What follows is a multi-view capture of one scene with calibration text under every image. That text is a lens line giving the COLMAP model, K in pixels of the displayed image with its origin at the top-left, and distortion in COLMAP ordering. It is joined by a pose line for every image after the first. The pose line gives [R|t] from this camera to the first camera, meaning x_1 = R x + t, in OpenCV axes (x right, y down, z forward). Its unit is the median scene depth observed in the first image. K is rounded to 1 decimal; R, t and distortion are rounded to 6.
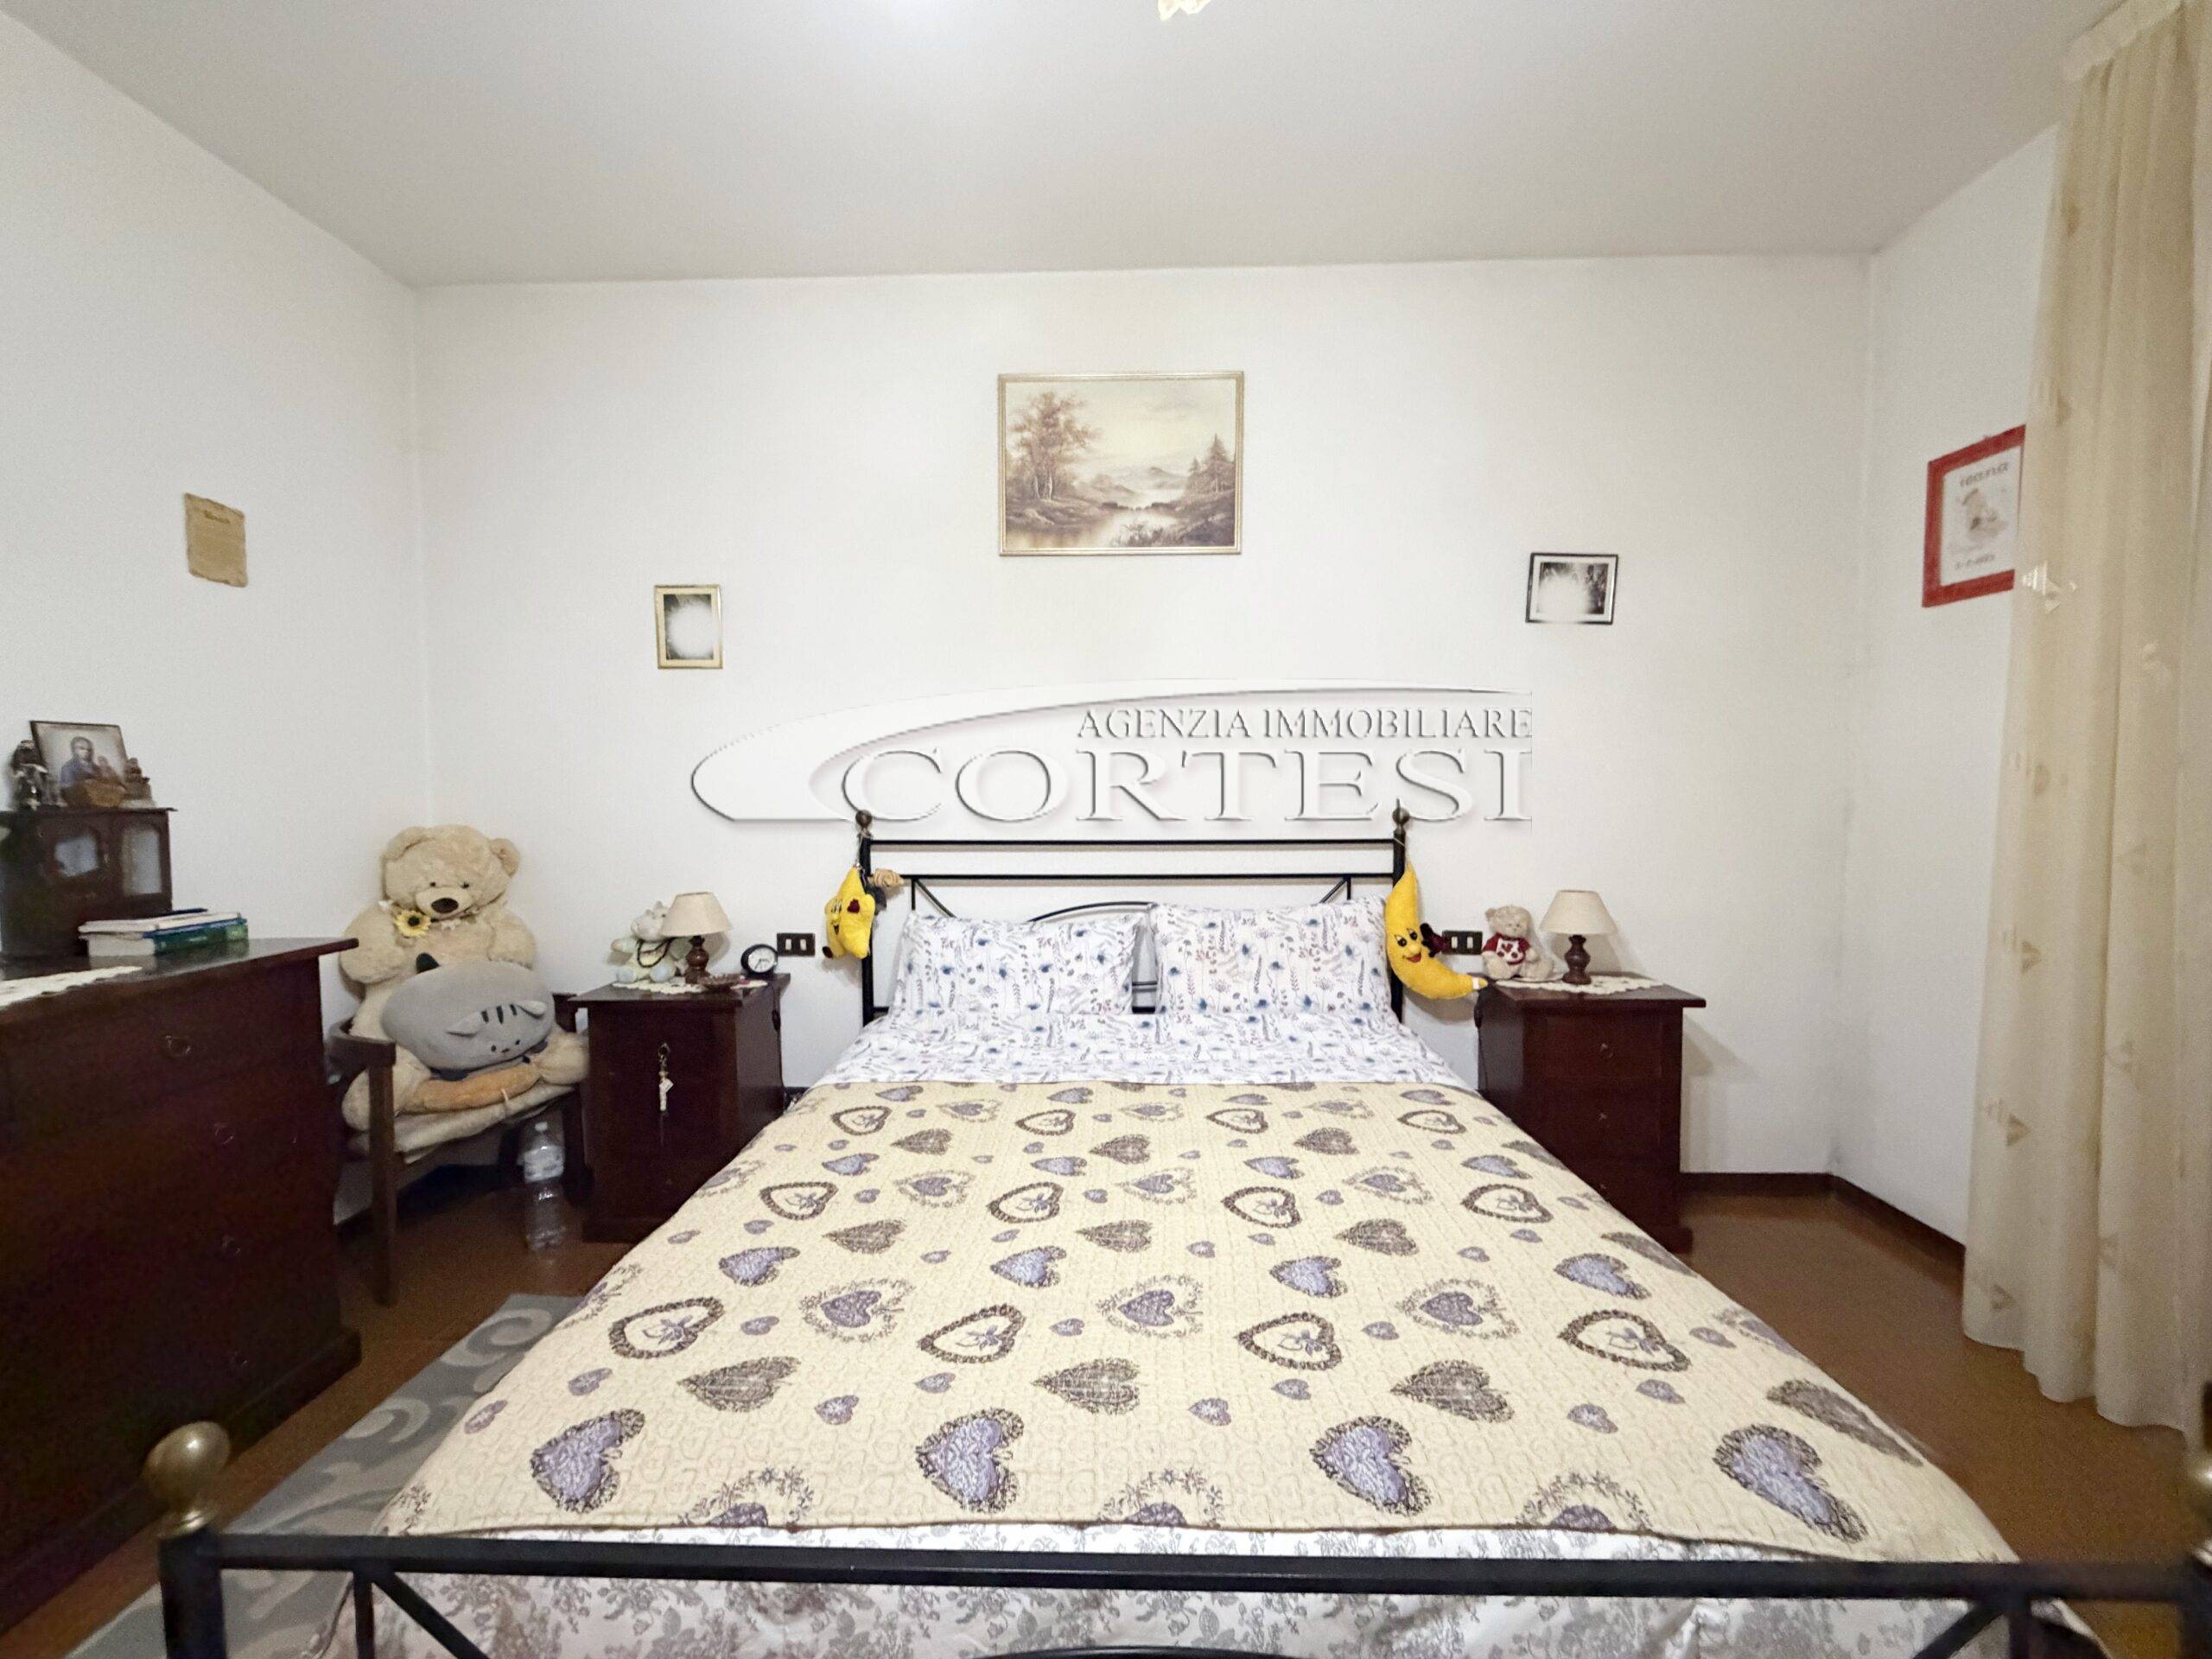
lens RADIAL K [[878.6, 0, 1102.3], [0, 878.6, 827.1], [0, 0, 1]] dist [-0.001184, 0.000309]
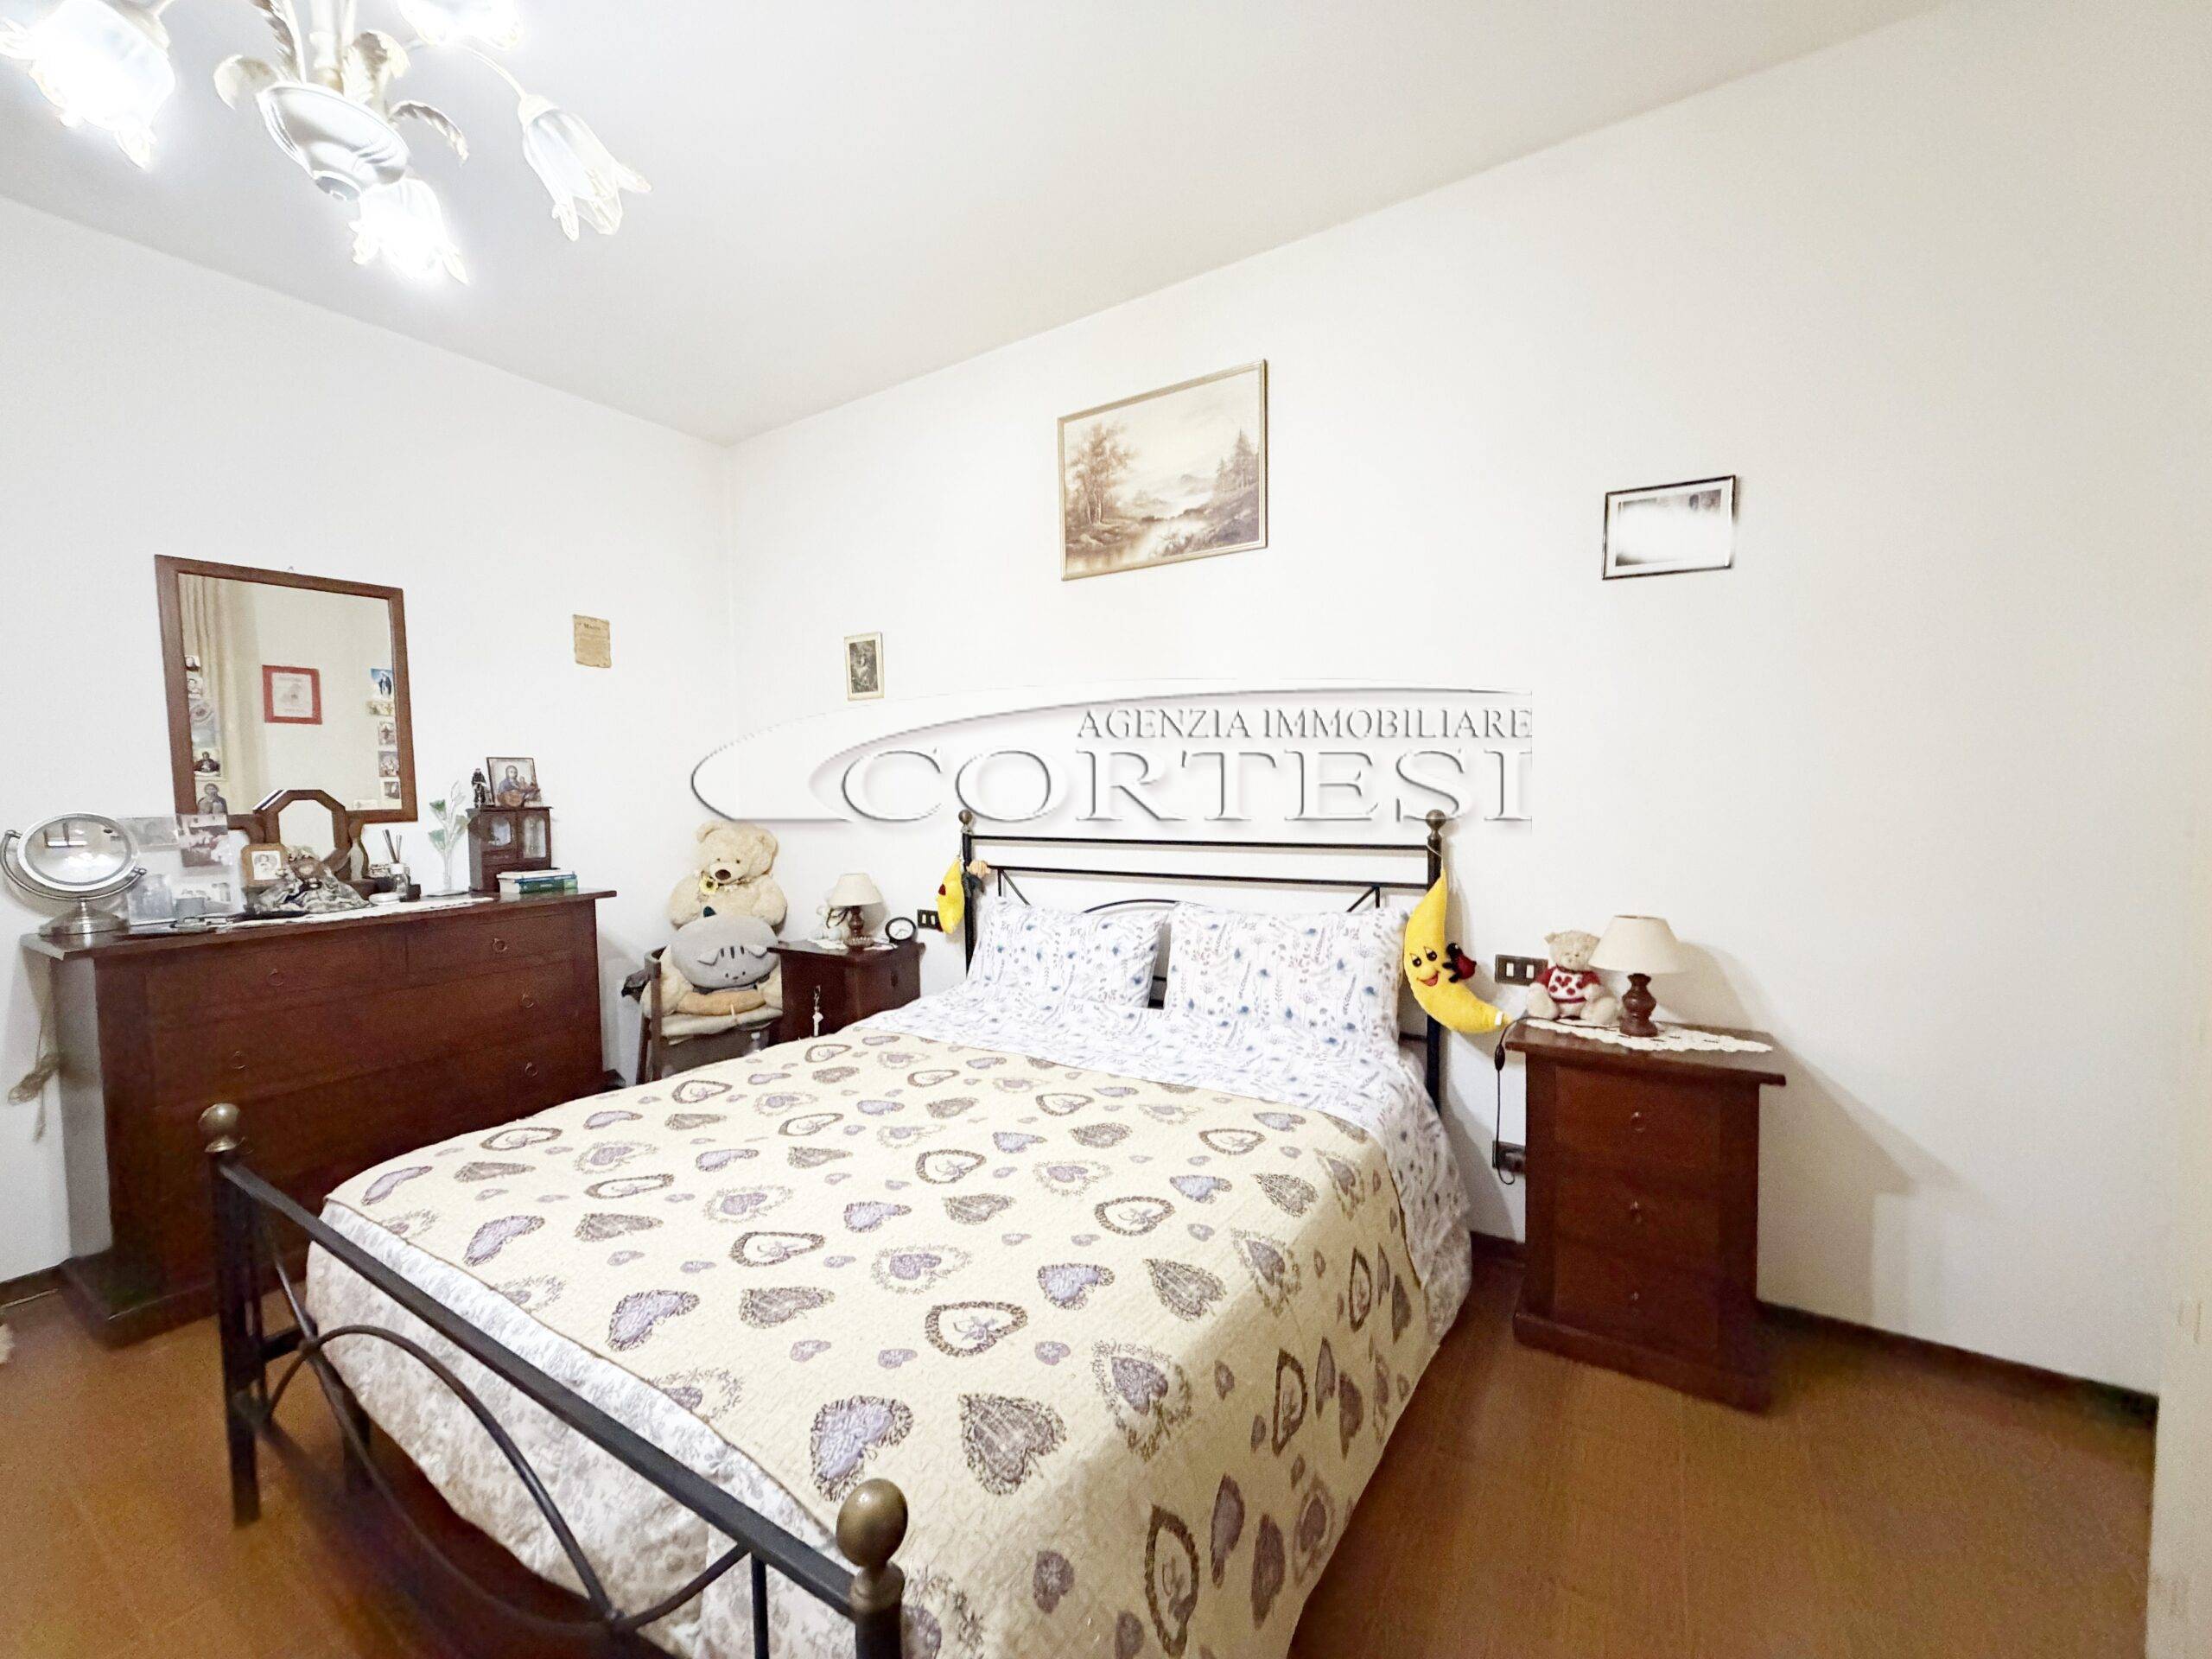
lens RADIAL K [[878.6, 0, 1104.3], [0, 878.6, 826.7], [0, 0, 1]] dist [-0.001184, 0.000309]
pose [[0.859278, 0.014224, -0.511311, 0.537528], [-0.014919, 0.999885, 0.002743, -0.002651], [0.511291, 0.005272, 0.859392, 0.082177]]
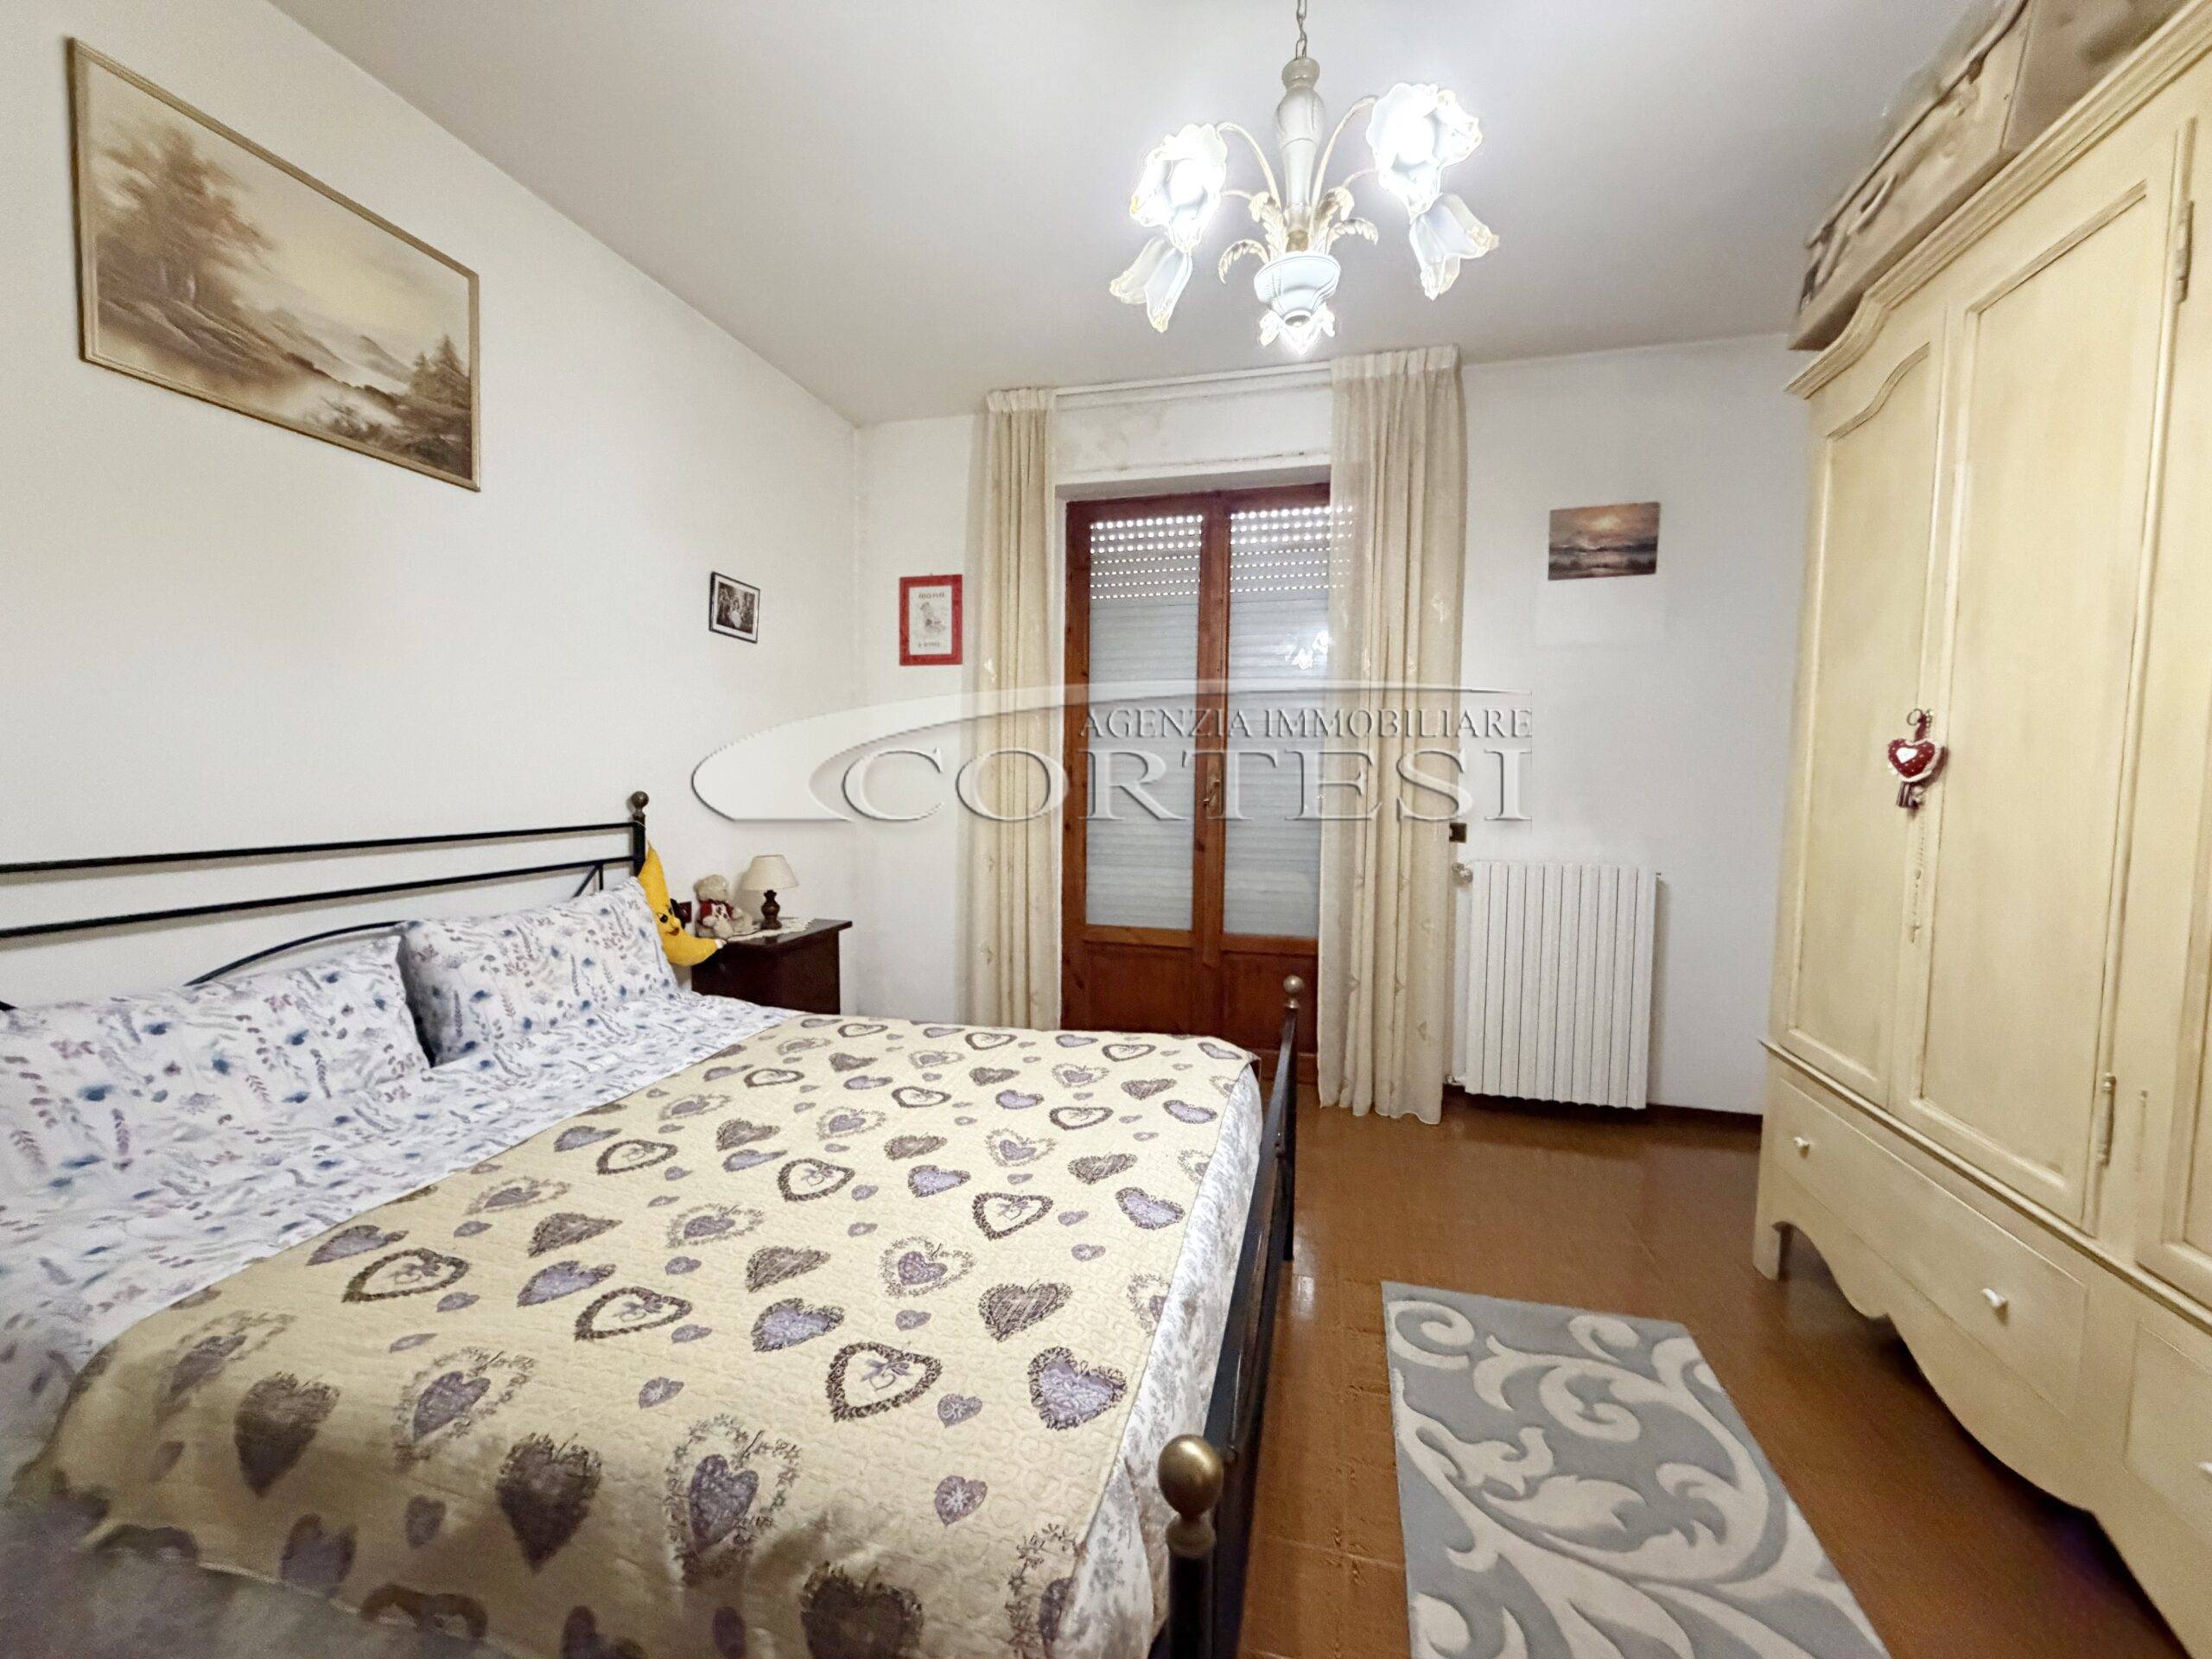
lens RADIAL K [[878.6, 0, 1099.0], [0, 878.6, 827.6], [0, 0, 1]] dist [-0.001184, 0.000309]
pose [[0.230576, -0.053539, 0.971580, -0.574738], [0.037758, 0.998225, 0.046046, -0.007535], [-0.972321, 0.026067, 0.232189, 0.252217]]
